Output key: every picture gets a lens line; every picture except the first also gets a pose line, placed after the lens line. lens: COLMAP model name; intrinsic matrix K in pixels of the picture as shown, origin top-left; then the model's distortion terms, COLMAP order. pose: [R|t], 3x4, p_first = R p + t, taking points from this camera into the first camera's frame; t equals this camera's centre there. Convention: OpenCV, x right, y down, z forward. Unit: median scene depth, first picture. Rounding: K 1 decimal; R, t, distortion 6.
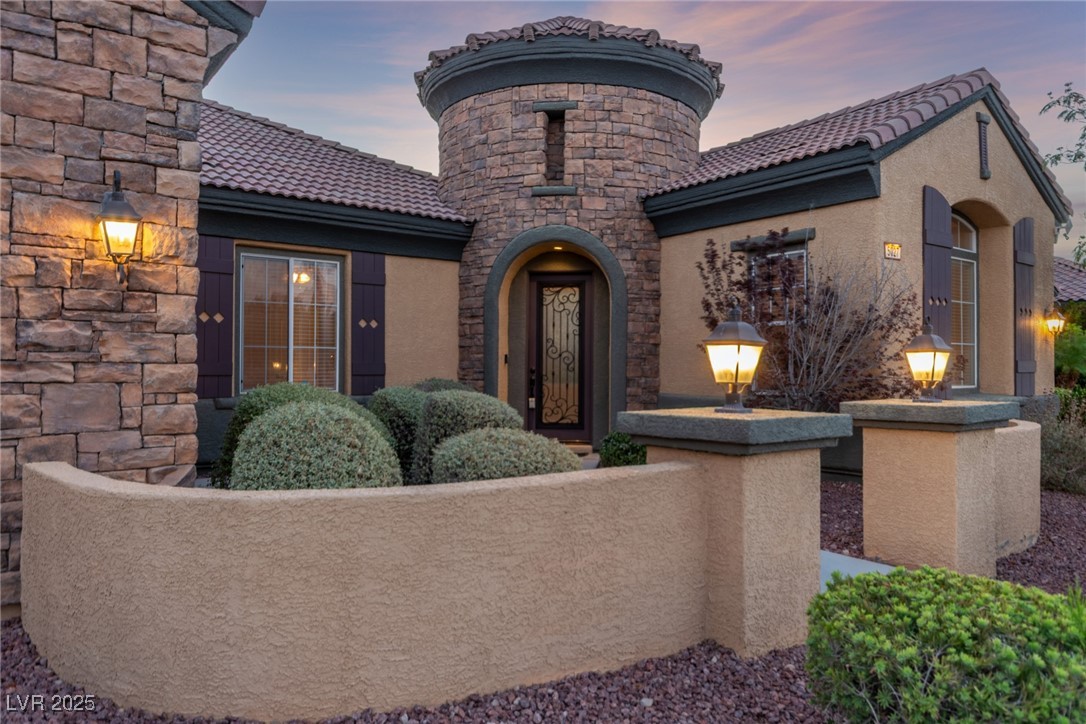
lens RADIAL K [[752.1, 0, 541.4], [0, 752.1, 363.1], [0, 0, 1]] dist [0.004133, 0.002254]
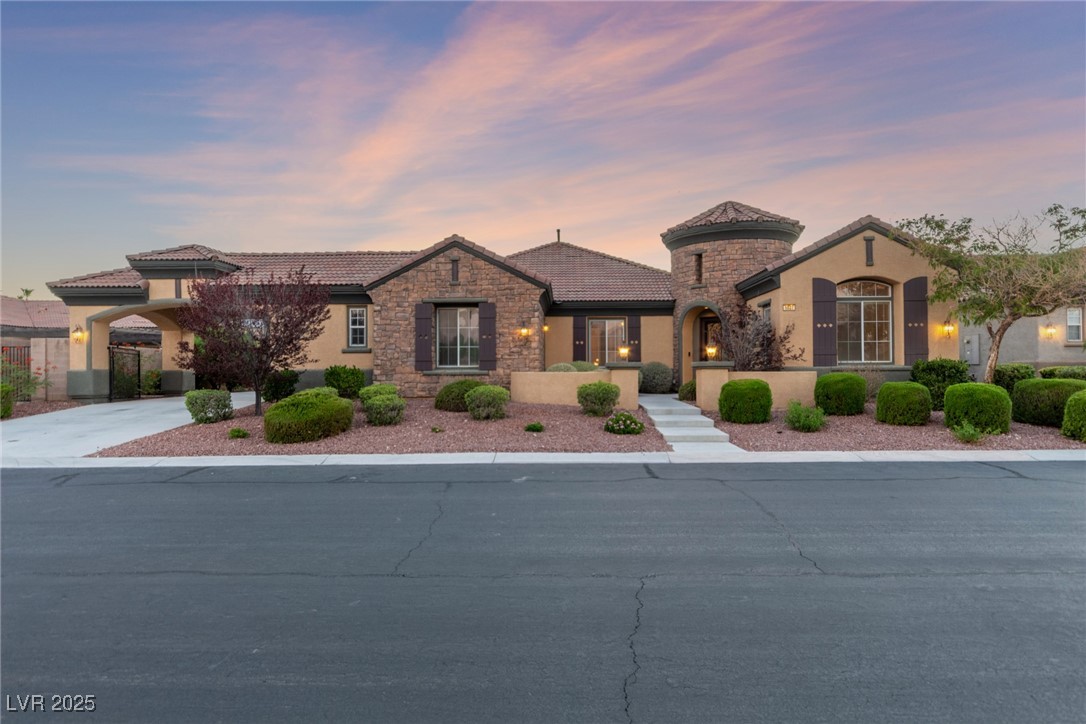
lens RADIAL K [[602.5, 0, 543.7], [0, 602.5, 364.5], [0, 0, 1]] dist [0.000114, -0.000020]
pose [[0.775403, -0.012385, -0.631345, 0.876840], [0.011801, 0.999917, -0.005121, 0.035485], [0.631356, -0.003480, 0.775485, -0.877827]]
